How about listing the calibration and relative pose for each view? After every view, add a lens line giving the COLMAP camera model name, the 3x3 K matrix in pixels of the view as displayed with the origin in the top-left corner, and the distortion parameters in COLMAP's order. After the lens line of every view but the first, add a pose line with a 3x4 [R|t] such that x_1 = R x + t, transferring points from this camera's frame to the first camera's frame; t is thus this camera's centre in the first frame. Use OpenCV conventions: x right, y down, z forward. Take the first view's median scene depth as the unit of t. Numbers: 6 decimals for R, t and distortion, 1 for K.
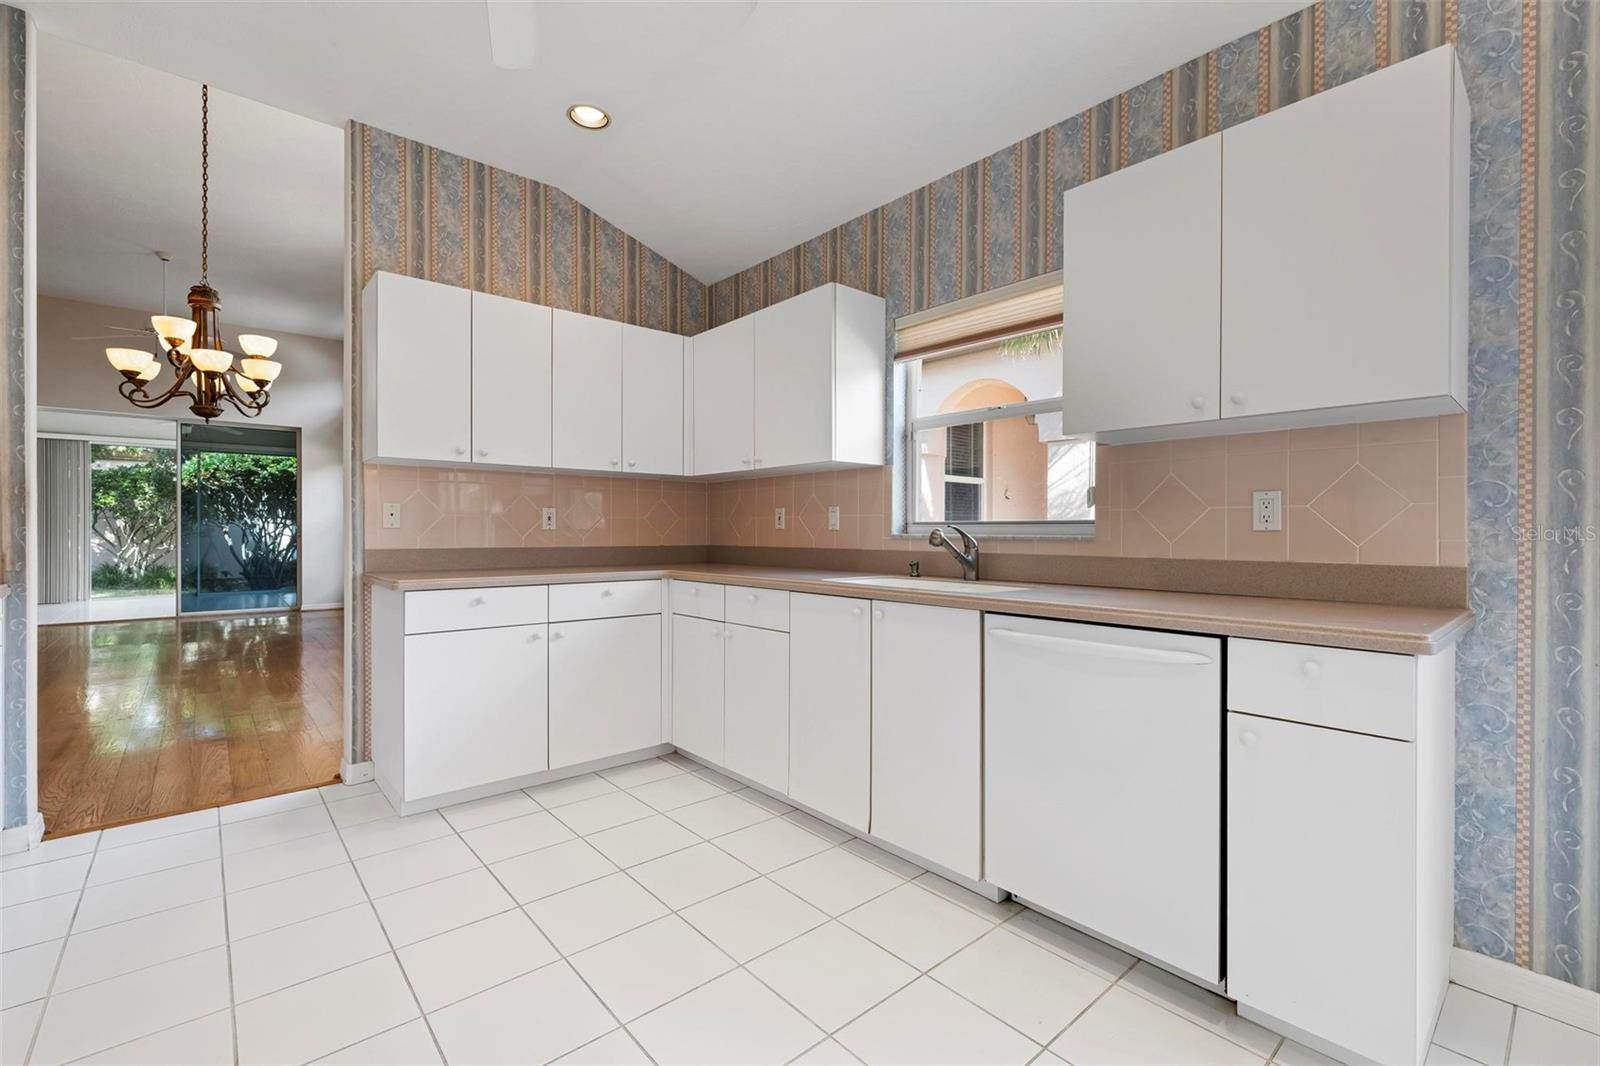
lens RADIAL K [[695.8, 0, 806.1], [0, 695.8, 532.9], [0, 0, 1]] dist [-0.000262, 0.000169]
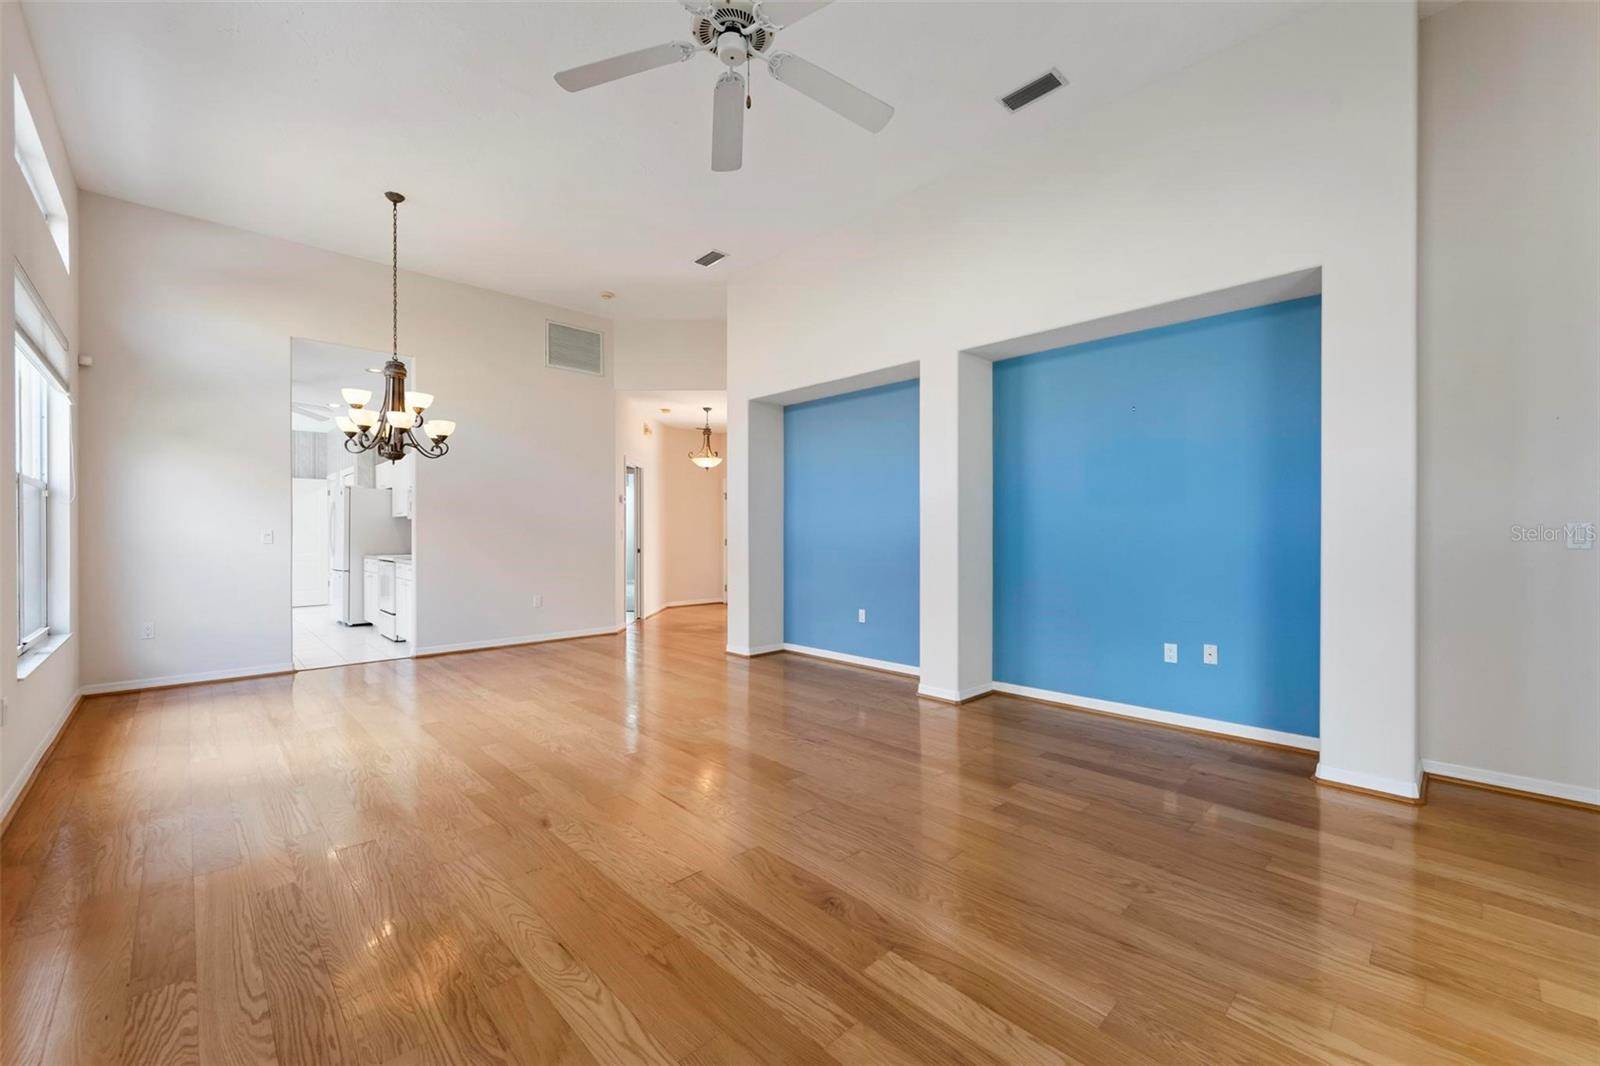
lens RADIAL K [[647.6, 0, 805.7], [0, 647.6, 531.4], [0, 0, 1]] dist [-0.000793, -0.000016]
pose [[-0.998863, -0.001470, -0.047647, -0.476648], [-0.001574, 0.999996, 0.002129, -0.010137], [0.047643, 0.002202, -0.998862, 0.681950]]
